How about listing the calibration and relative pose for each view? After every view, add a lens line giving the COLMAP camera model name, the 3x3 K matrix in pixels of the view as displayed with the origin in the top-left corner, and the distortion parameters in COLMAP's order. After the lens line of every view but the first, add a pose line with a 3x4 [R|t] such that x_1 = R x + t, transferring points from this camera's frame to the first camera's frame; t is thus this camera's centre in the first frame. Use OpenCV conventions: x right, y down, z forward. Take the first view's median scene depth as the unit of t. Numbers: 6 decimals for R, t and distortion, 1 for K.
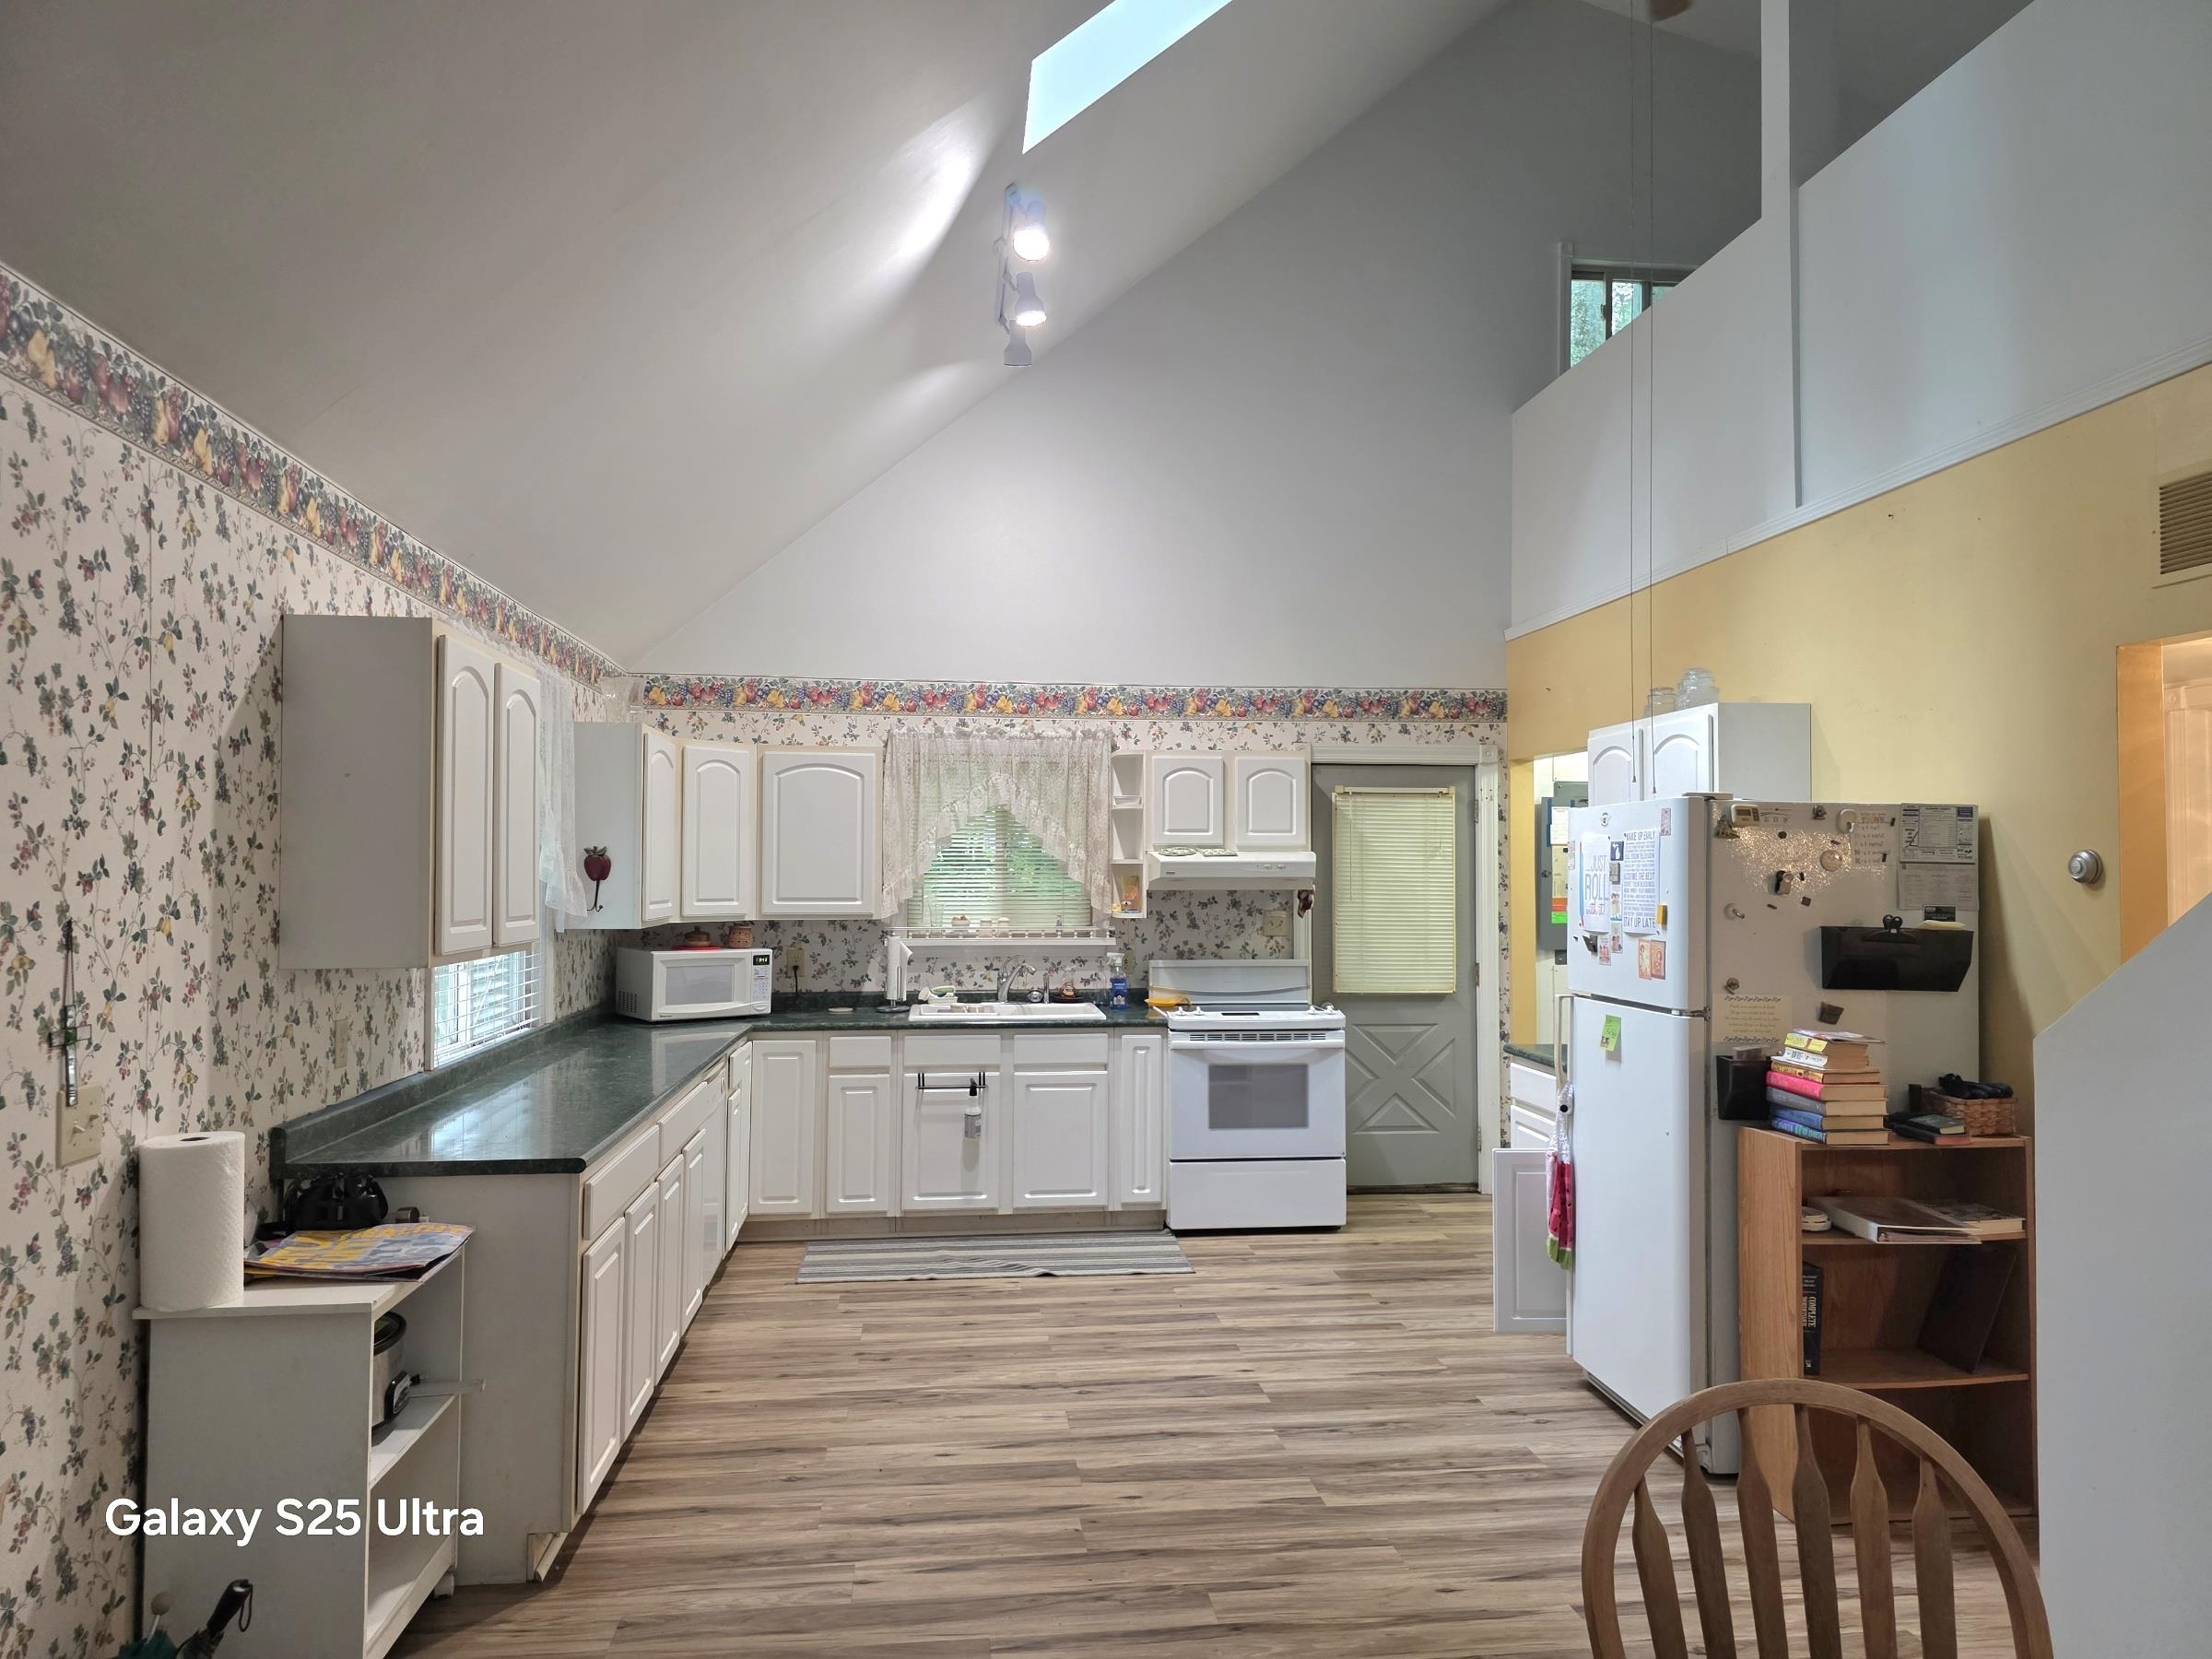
lens RADIAL K [[1499.1, 0, 1106.0], [0, 1499.1, 829.5], [0, 0, 1]] dist [0.049479, -0.034996]
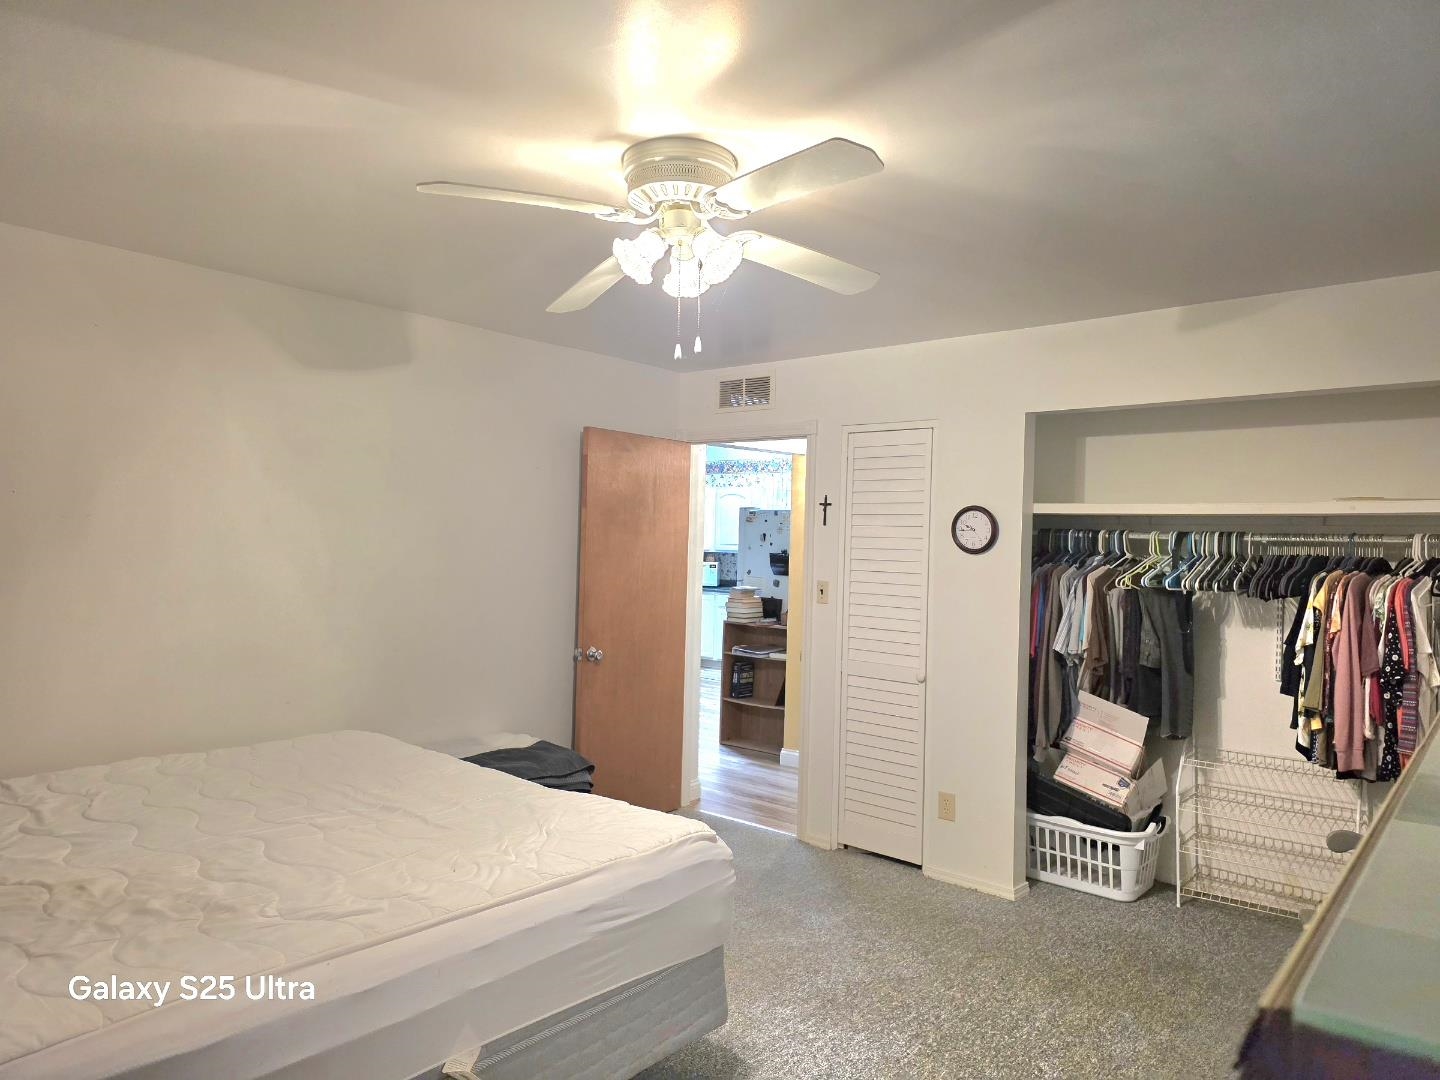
lens RADIAL K [[975.9, 0, 720.0], [0, 975.9, 540.0], [0, 0, 1]] dist [0.049479, -0.034996]
pose [[0.687633, 0.016945, -0.725861, 0.984787], [-0.001069, 0.999750, 0.022326, -0.000035], [0.726058, -0.014576, 0.687479, -0.187500]]
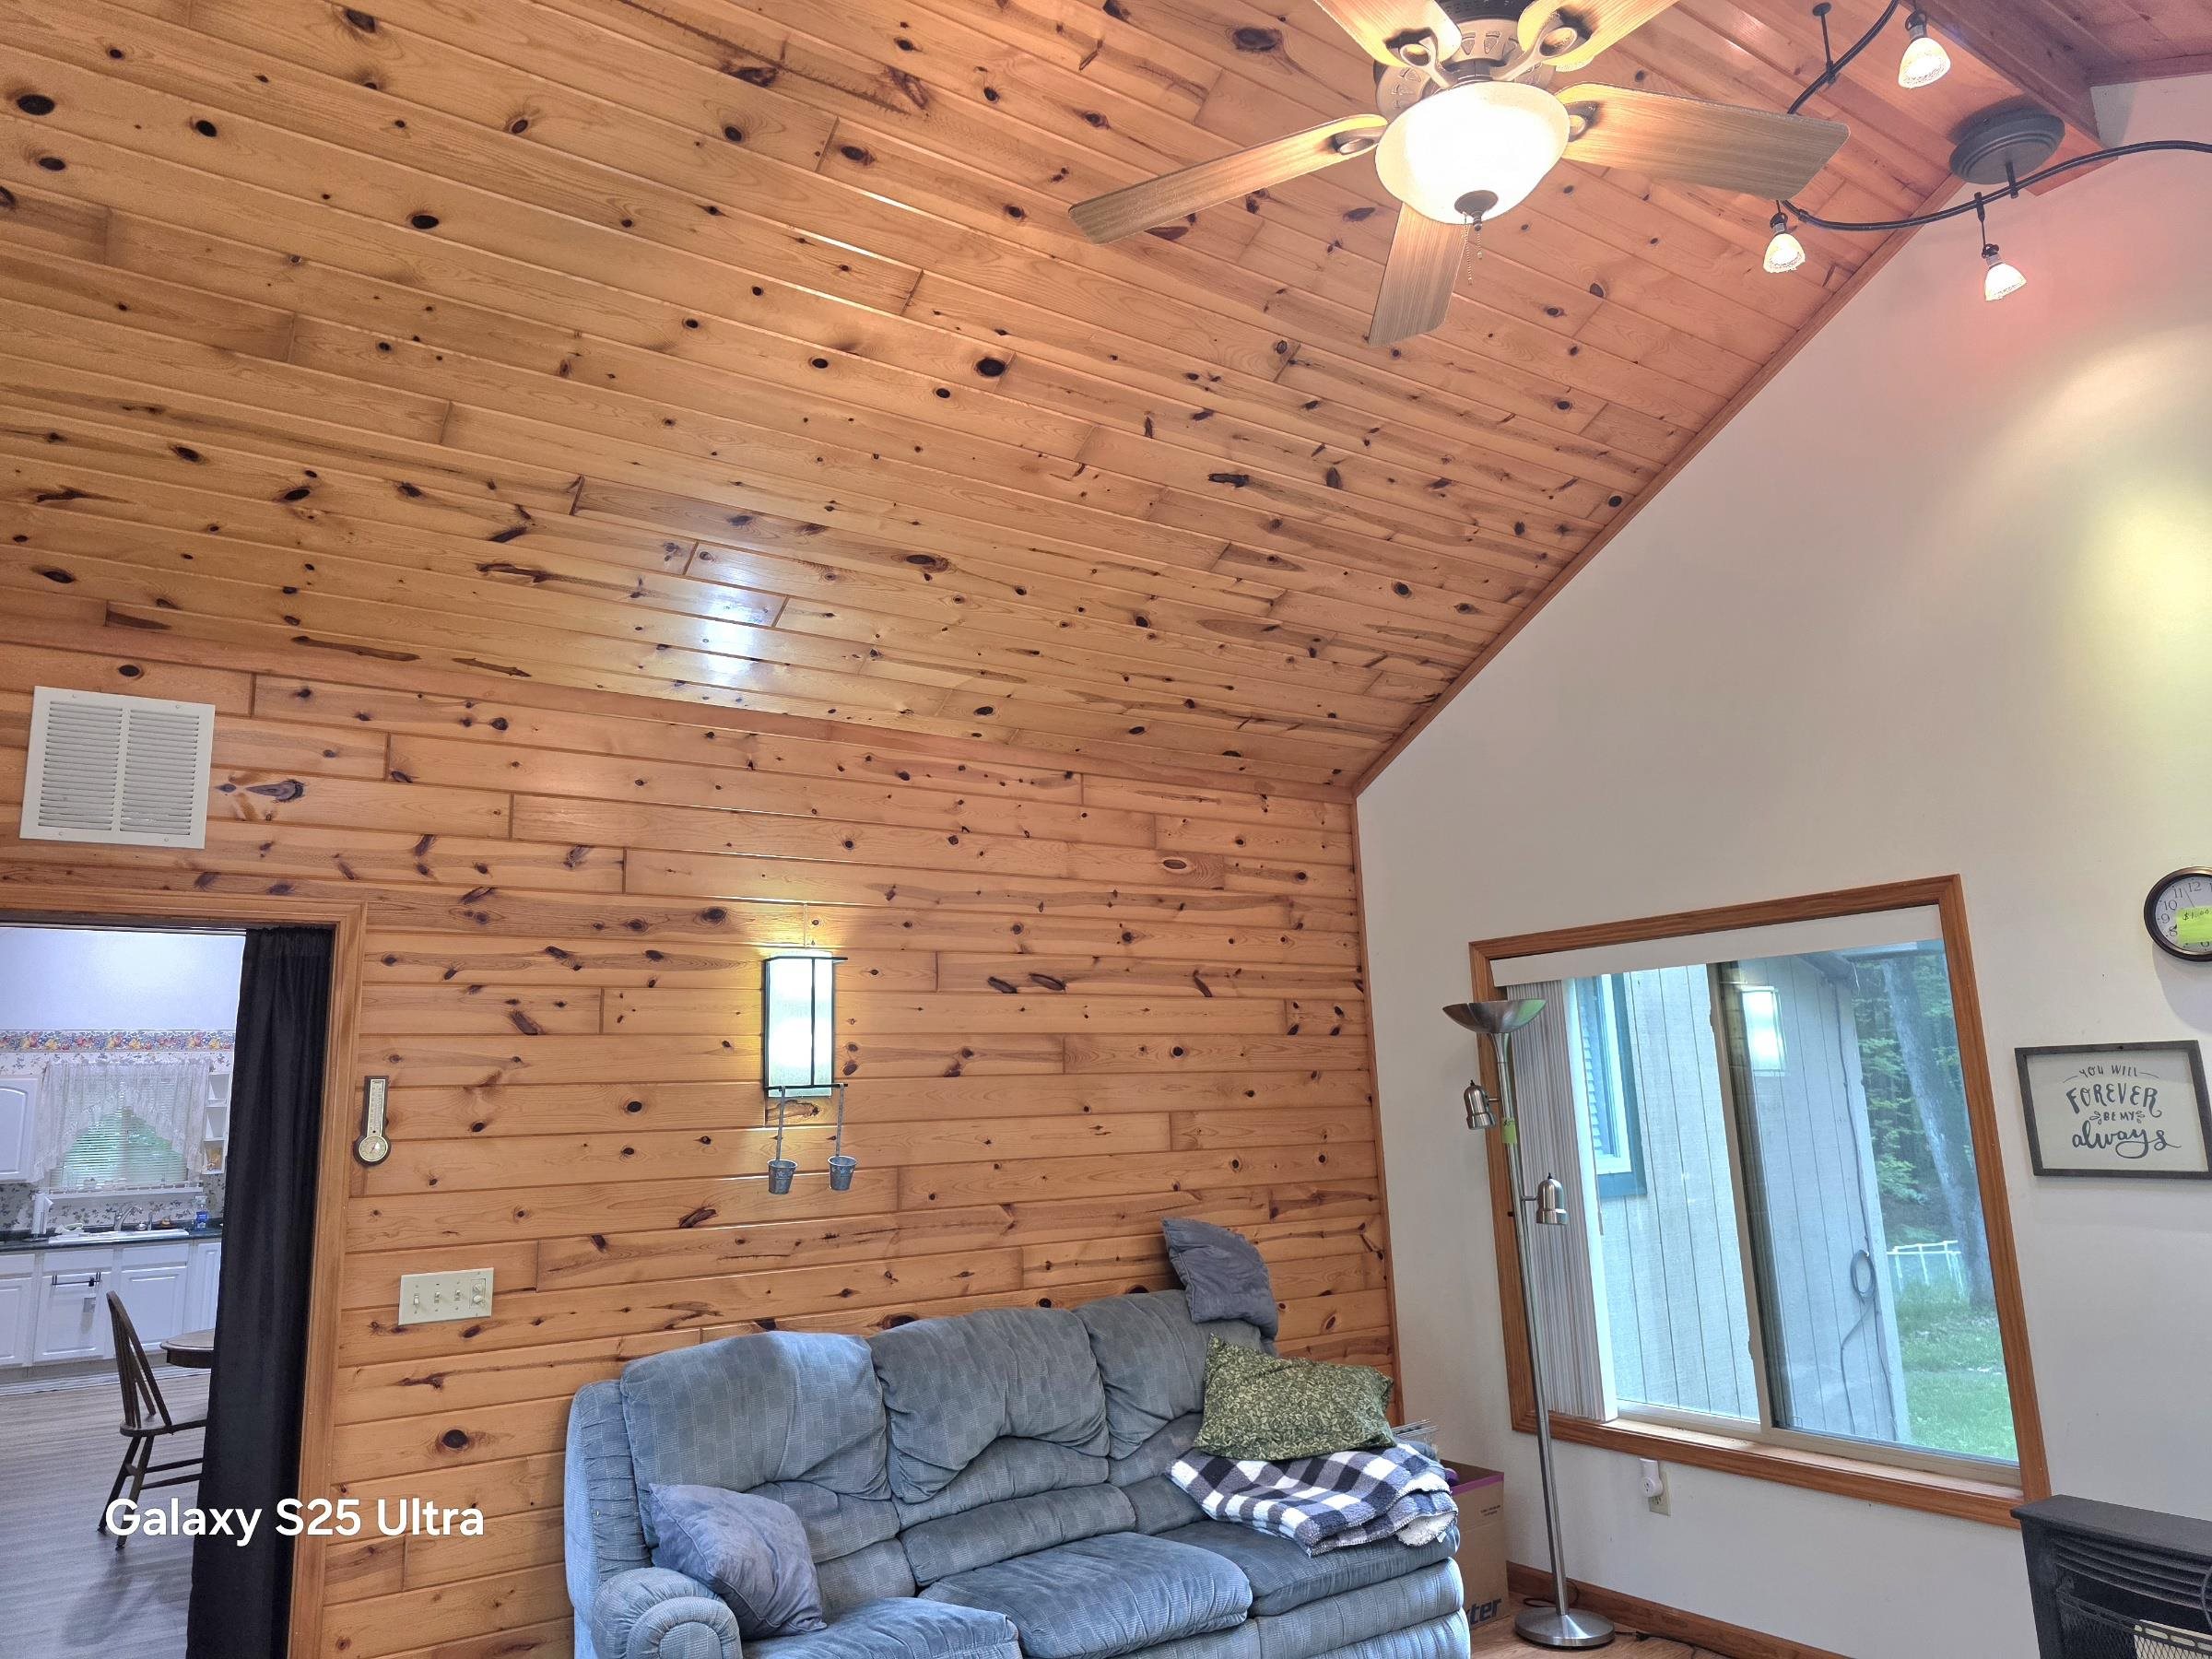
lens RADIAL K [[1494.0, 0, 1084.5], [0, 1494.0, 825.9], [0, 0, 1]] dist [0.076934, -0.072736]
pose [[0.887961, 0.056607, 0.456422, 0.081559], [0.021105, 0.986336, -0.163388, -0.025250], [-0.459434, 0.154715, 0.874633, -0.972522]]
